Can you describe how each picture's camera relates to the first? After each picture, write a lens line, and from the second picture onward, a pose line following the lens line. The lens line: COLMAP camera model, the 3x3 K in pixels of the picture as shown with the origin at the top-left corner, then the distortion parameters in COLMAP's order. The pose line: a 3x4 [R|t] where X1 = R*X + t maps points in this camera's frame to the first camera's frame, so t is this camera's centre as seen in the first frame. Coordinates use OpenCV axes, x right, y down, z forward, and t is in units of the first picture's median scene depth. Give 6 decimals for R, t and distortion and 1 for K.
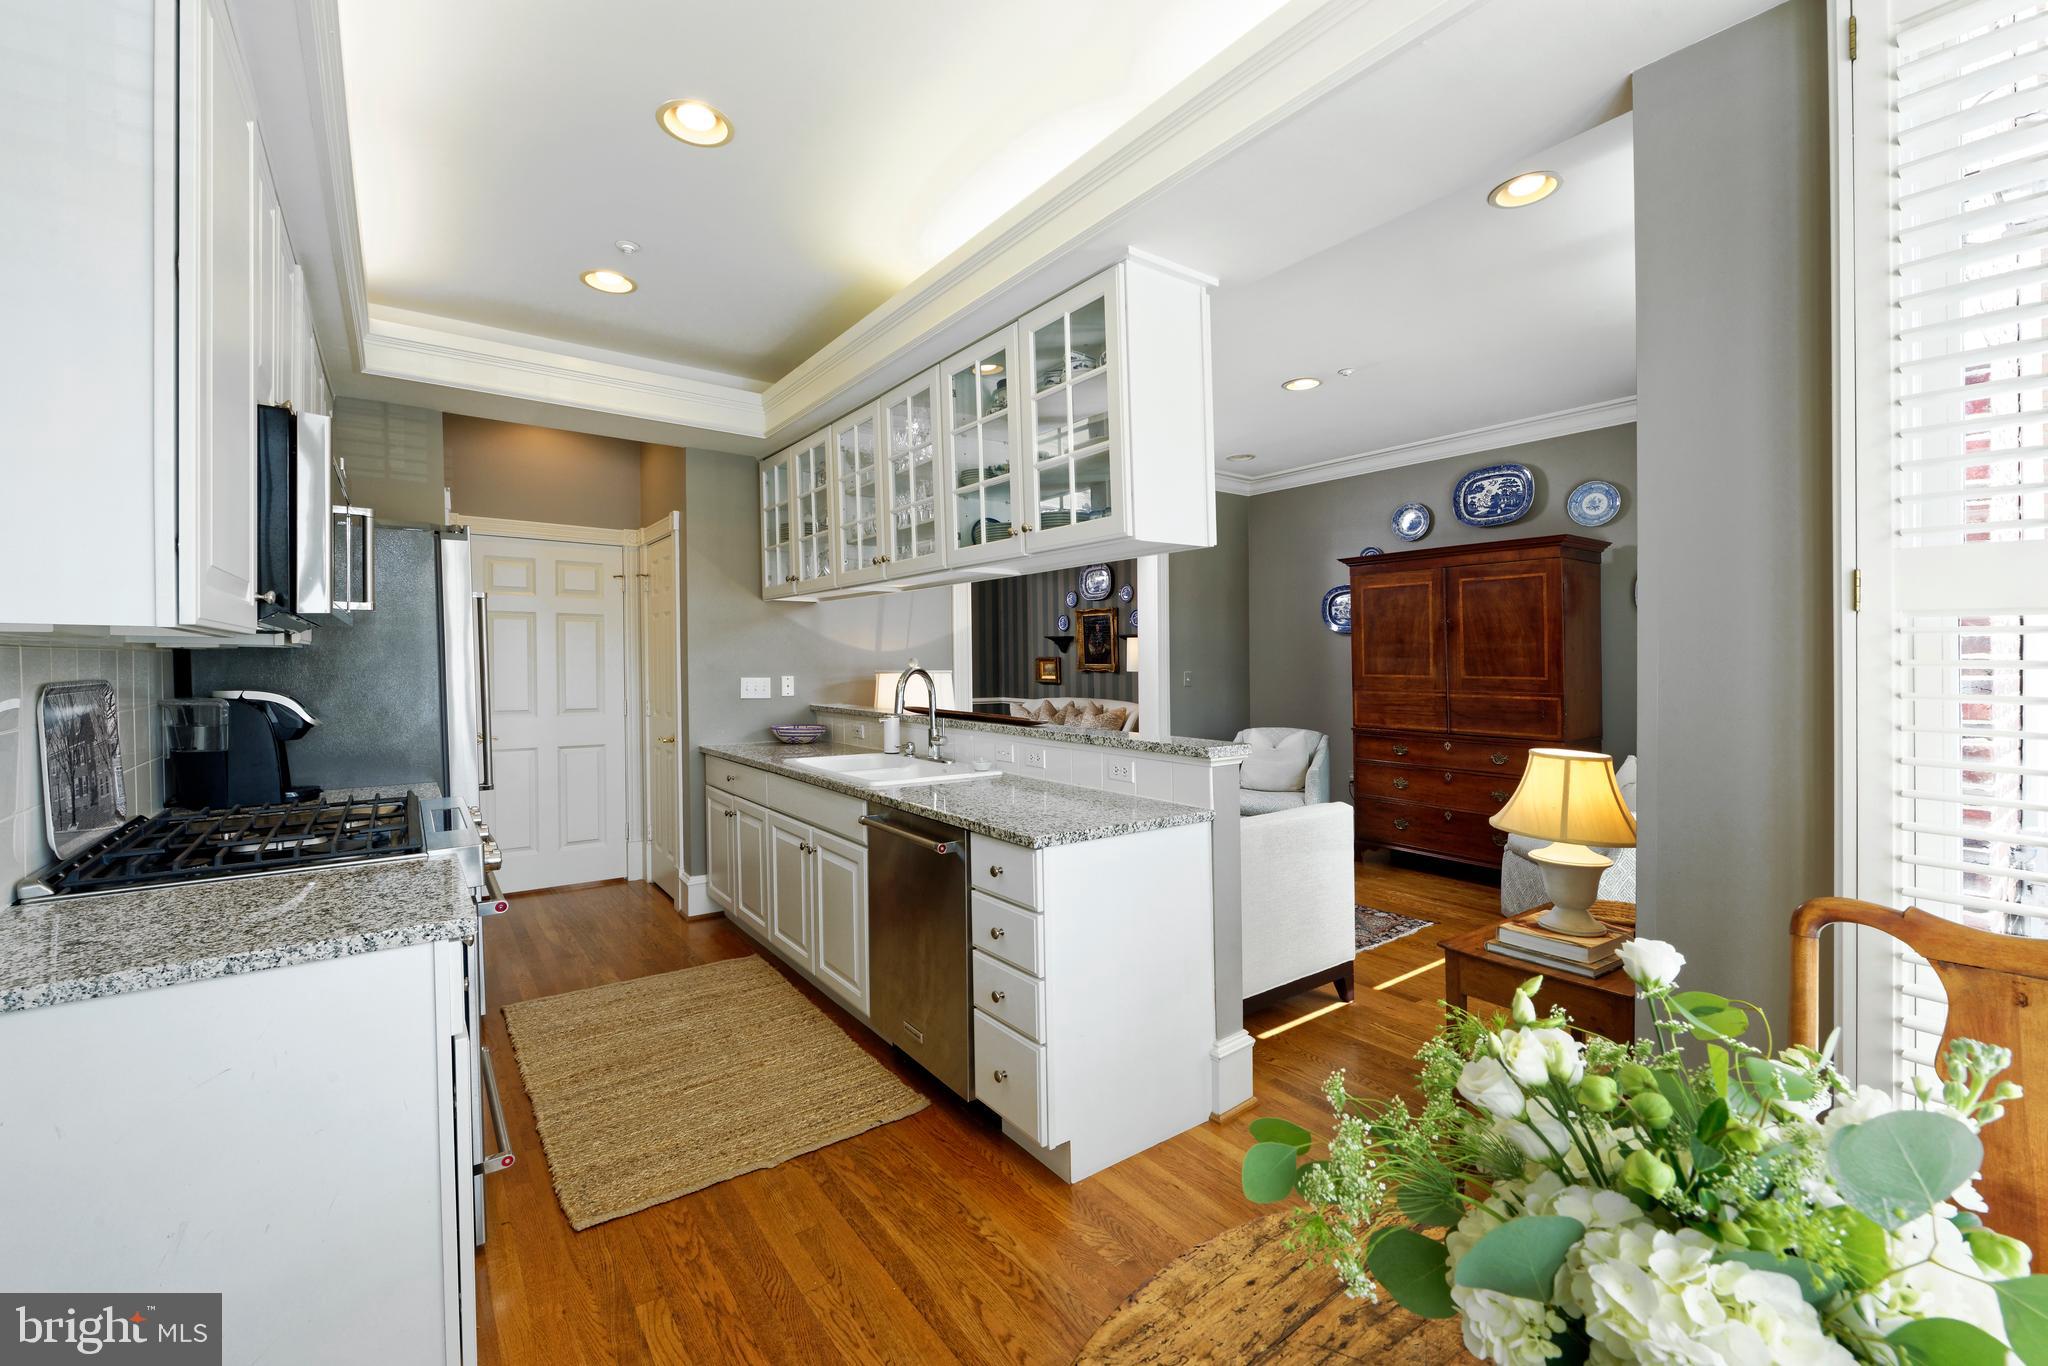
lens RADIAL K [[829.1, 0, 988.2], [0, 829.1, 665.9], [0, 0, 1]] dist [-0.000171, 0.000025]
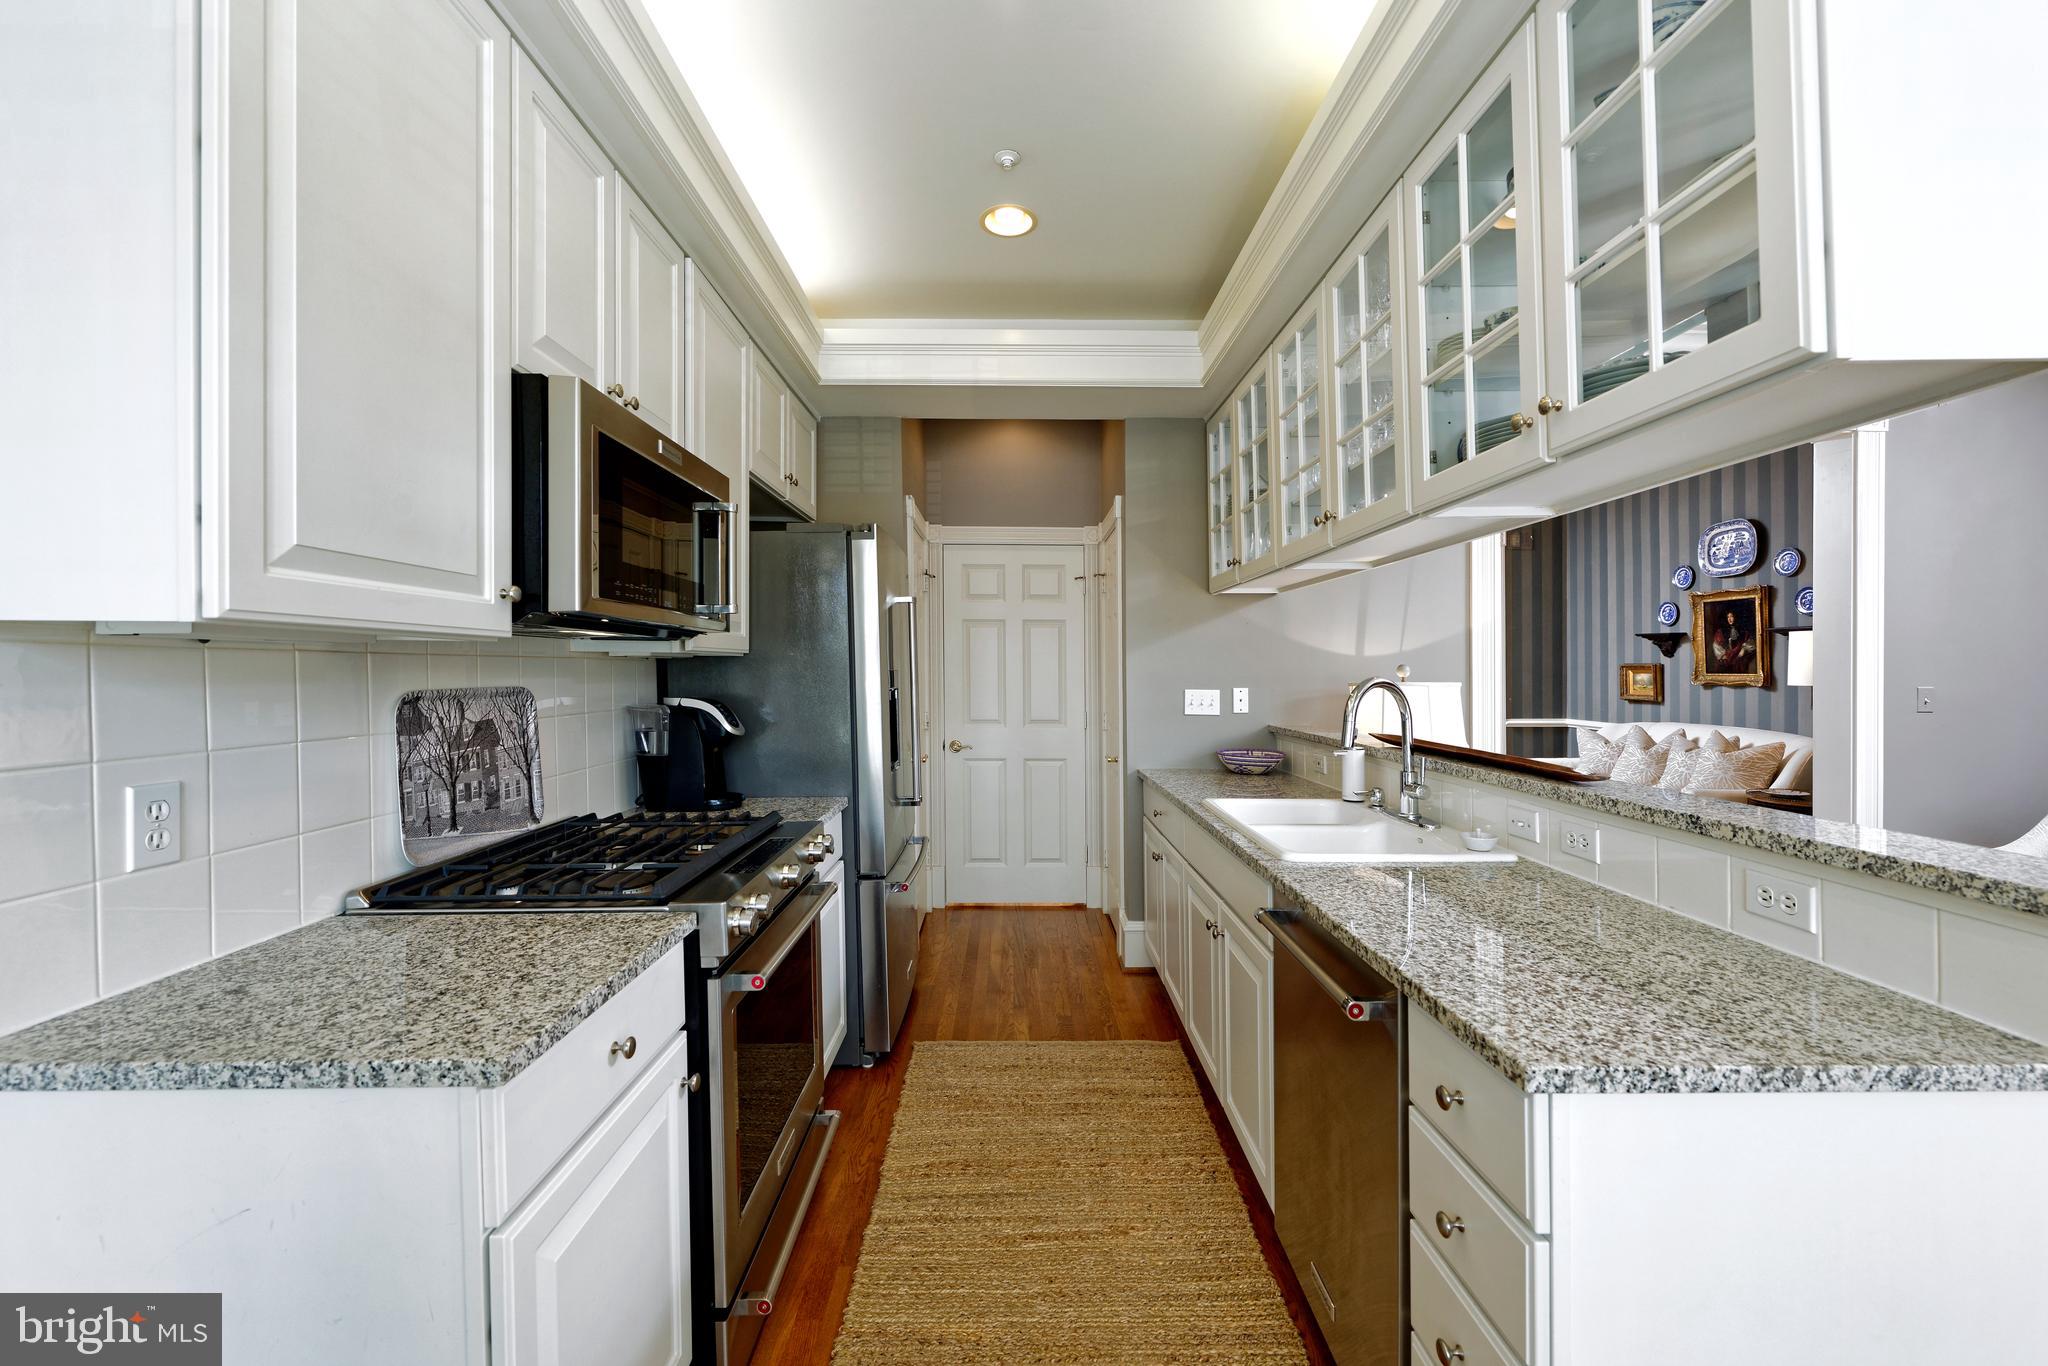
lens RADIAL K [[840.0, 0, 1077.6], [0, 840.0, 687.0], [0, 0, 1]] dist [-0.002159, -0.000171]
pose [[0.861180, 0.009370, -0.508214, 0.038138], [-0.002620, 0.999899, 0.013996, 0.000501], [0.508294, -0.010722, 0.861117, 0.254759]]
